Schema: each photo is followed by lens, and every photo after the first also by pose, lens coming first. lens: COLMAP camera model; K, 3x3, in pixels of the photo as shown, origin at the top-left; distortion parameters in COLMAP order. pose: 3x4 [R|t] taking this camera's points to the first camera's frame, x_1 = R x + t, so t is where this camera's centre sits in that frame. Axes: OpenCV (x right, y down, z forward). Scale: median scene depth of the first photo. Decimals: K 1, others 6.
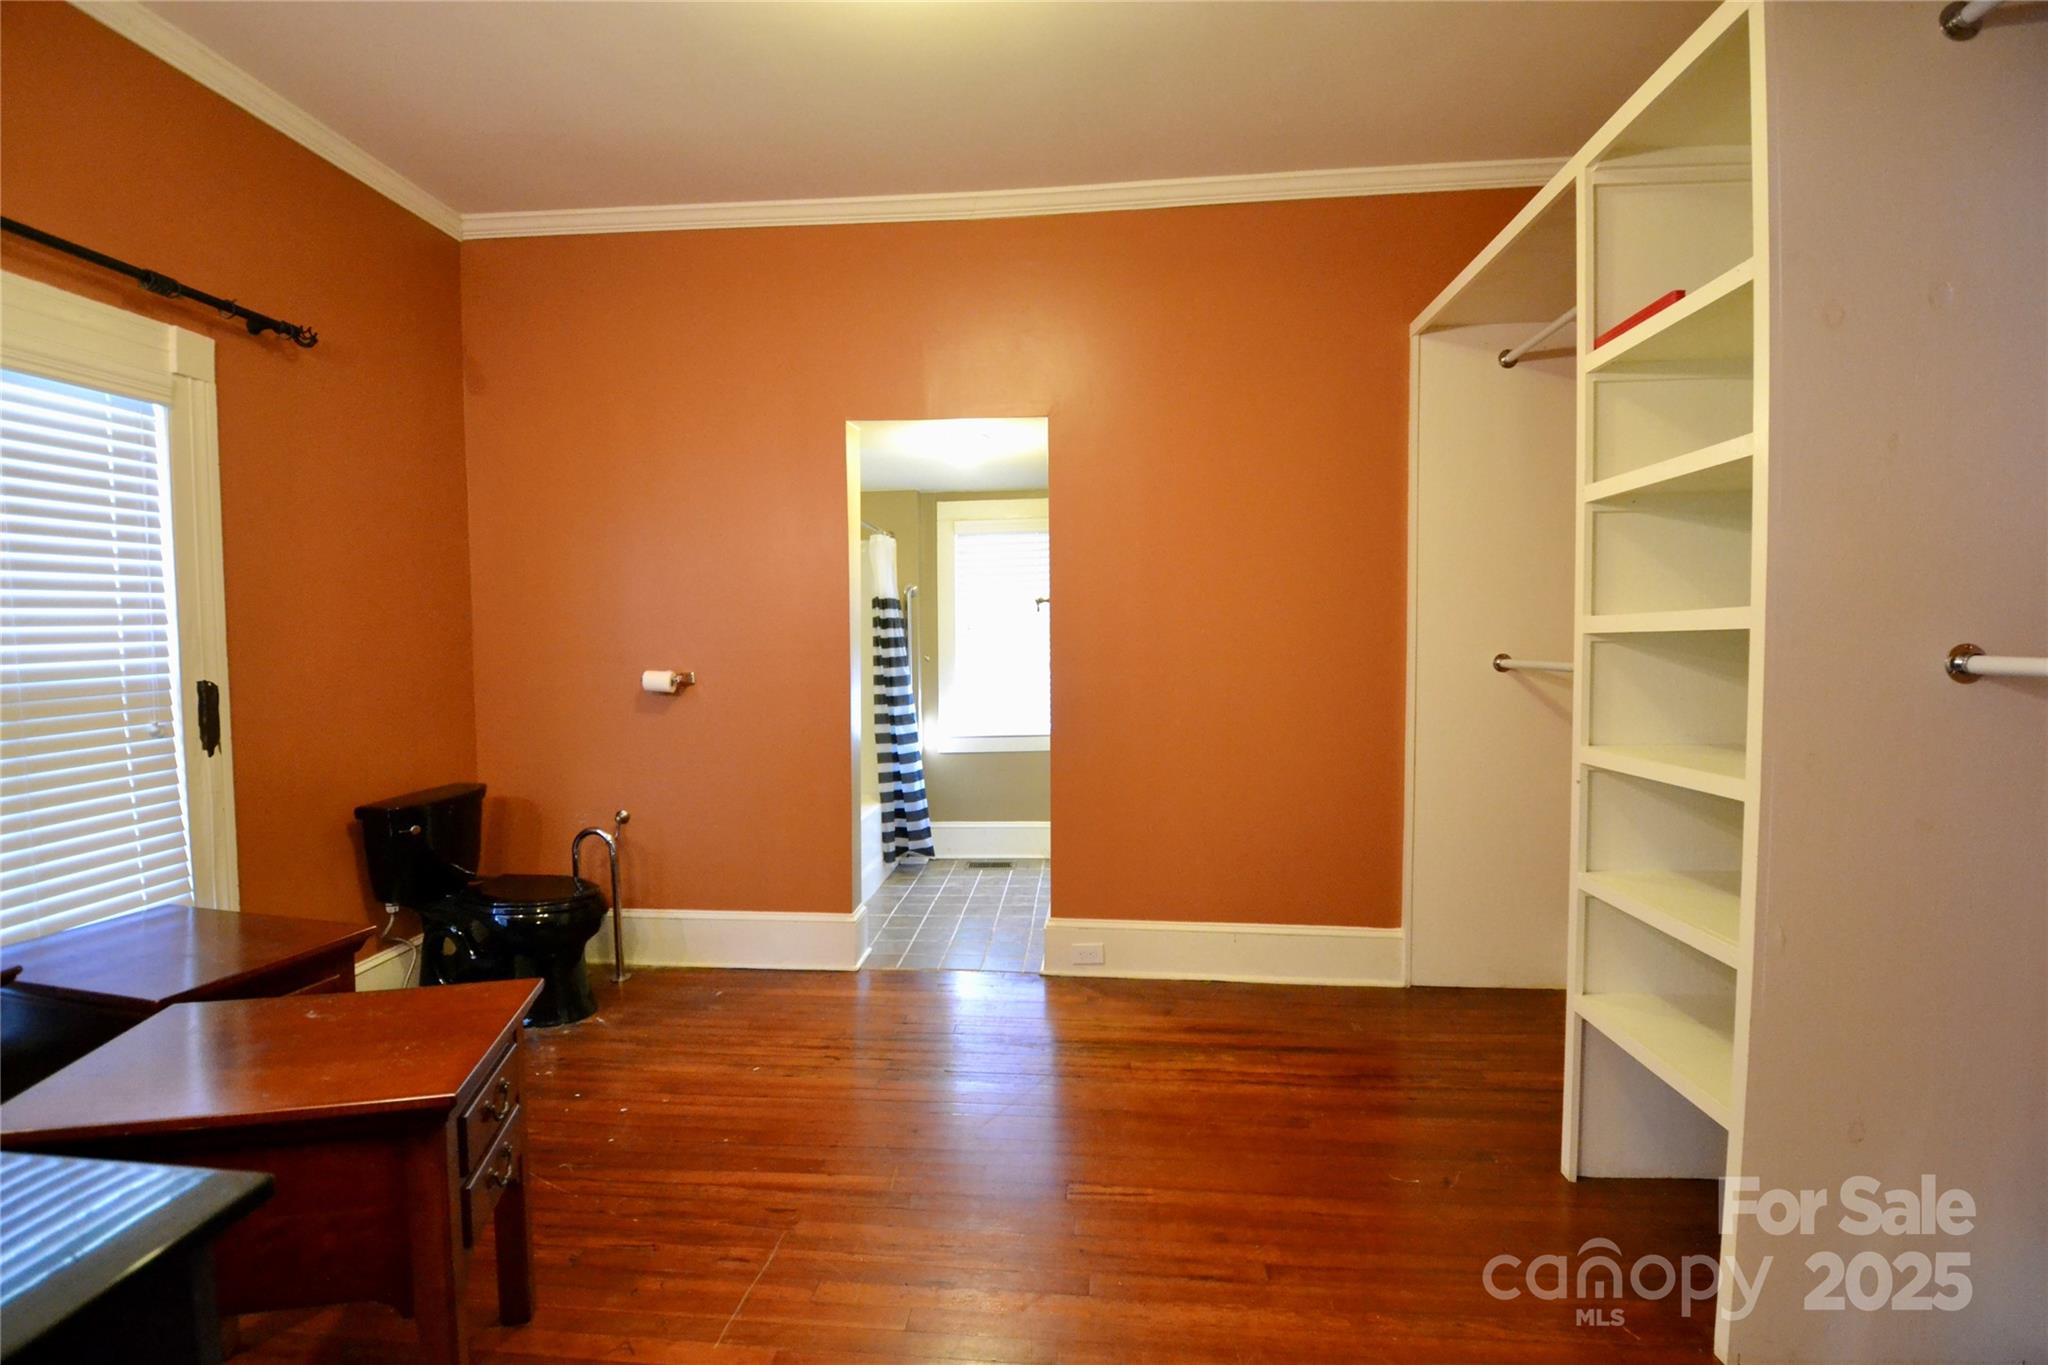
lens RADIAL K [[916.0, 0, 1010.2], [0, 916.0, 685.2], [0, 0, 1]] dist [0.034480, -0.042216]
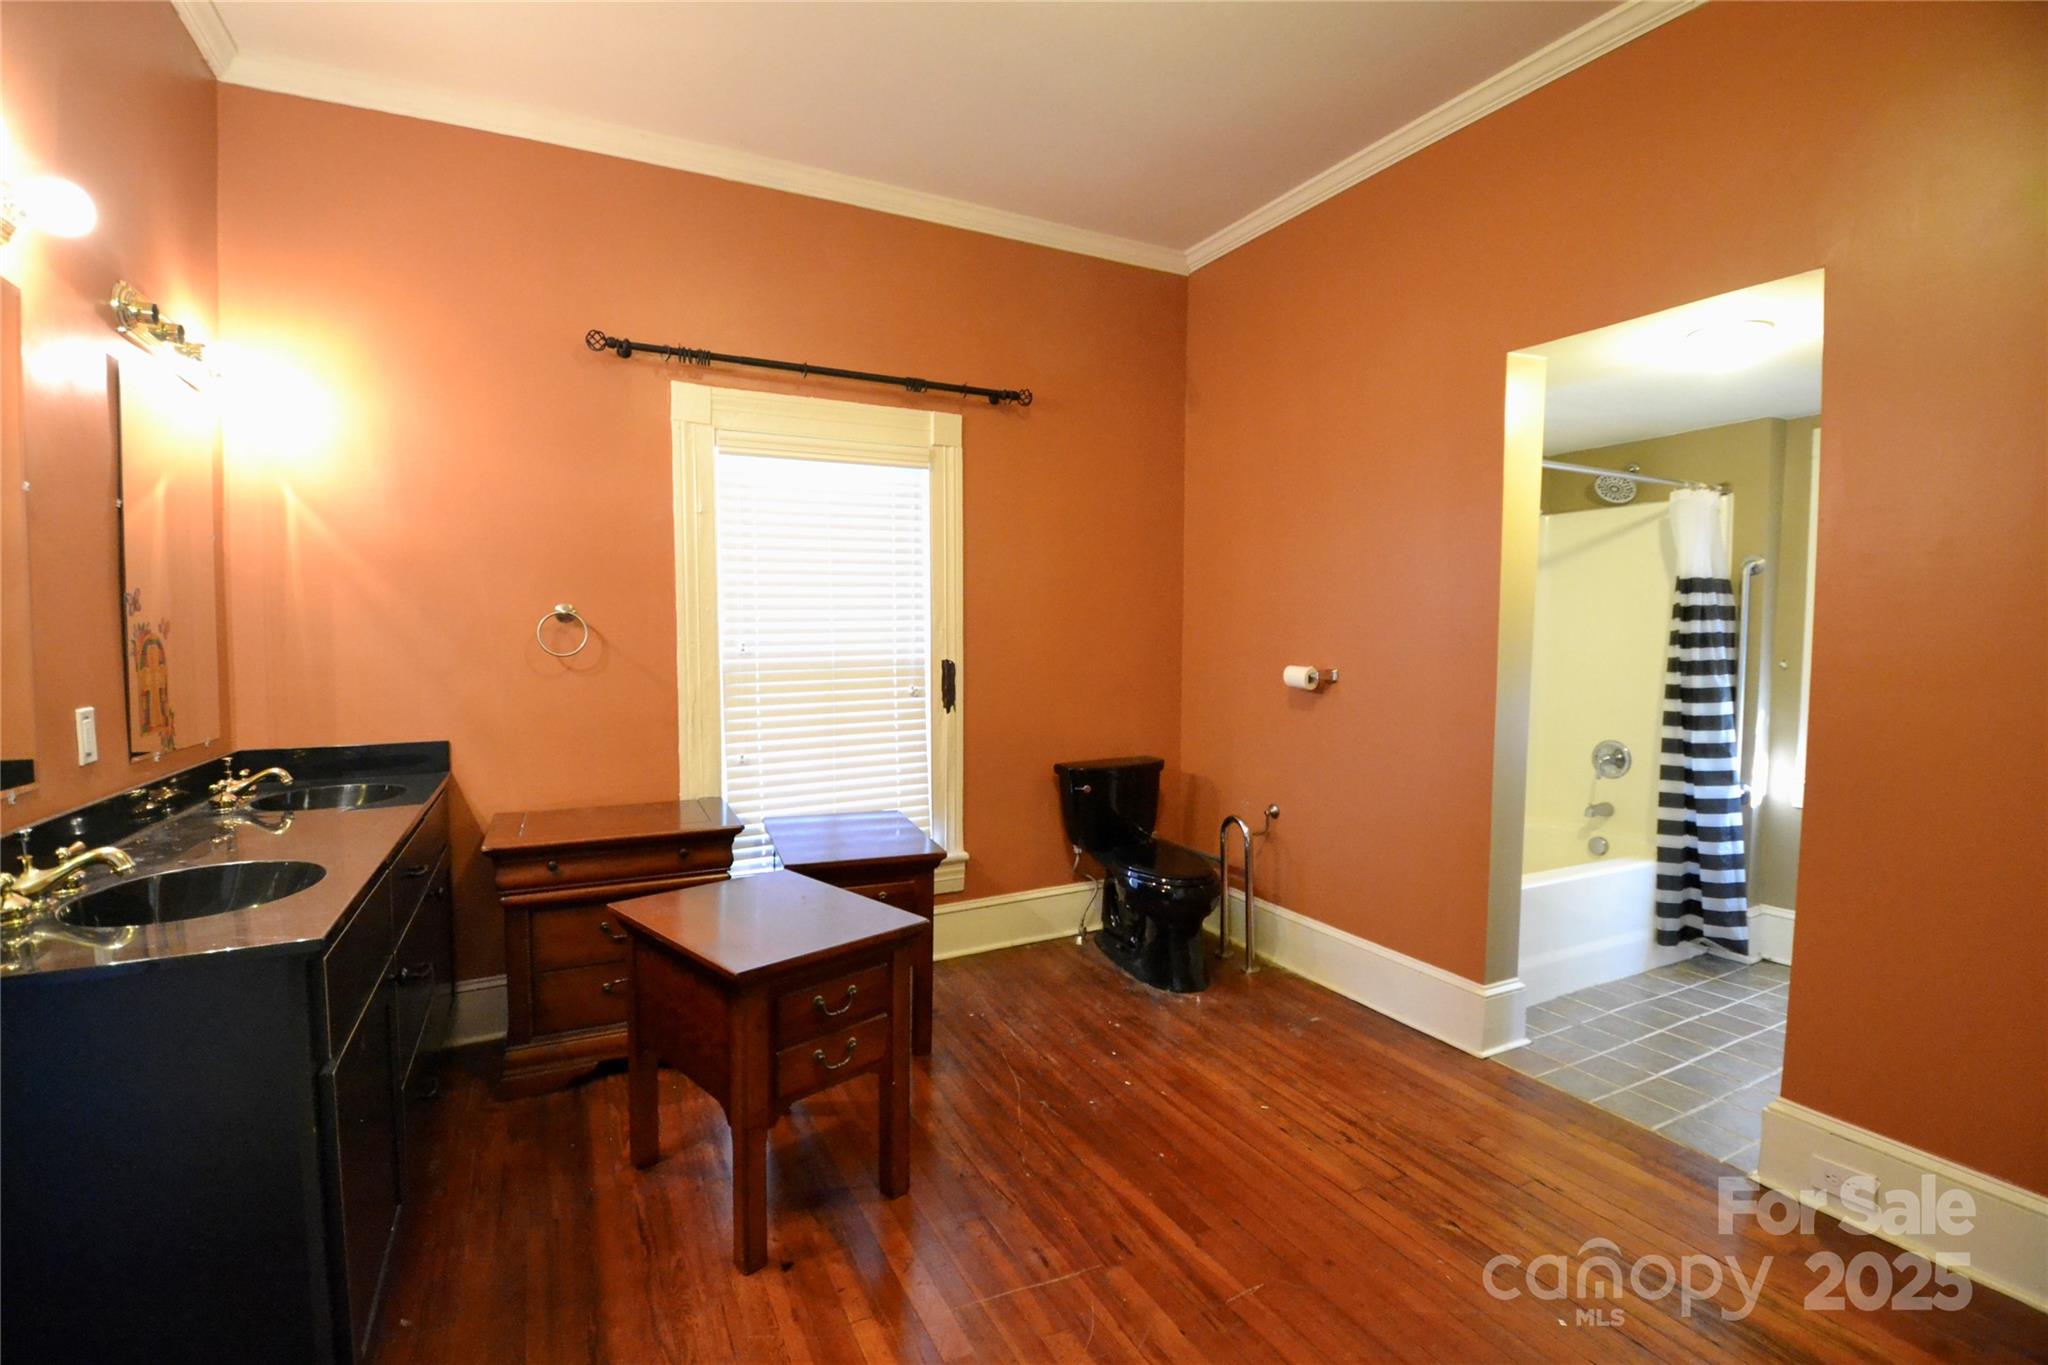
lens RADIAL K [[906.3, 0, 988.5], [0, 906.3, 685.7], [0, 0, 1]] dist [0.025195, -0.036187]
pose [[0.521006, 0.056426, -0.851686, 0.284719], [-0.049445, 0.998132, 0.035881, -0.014665], [0.852120, 0.023417, 0.522823, 0.255764]]
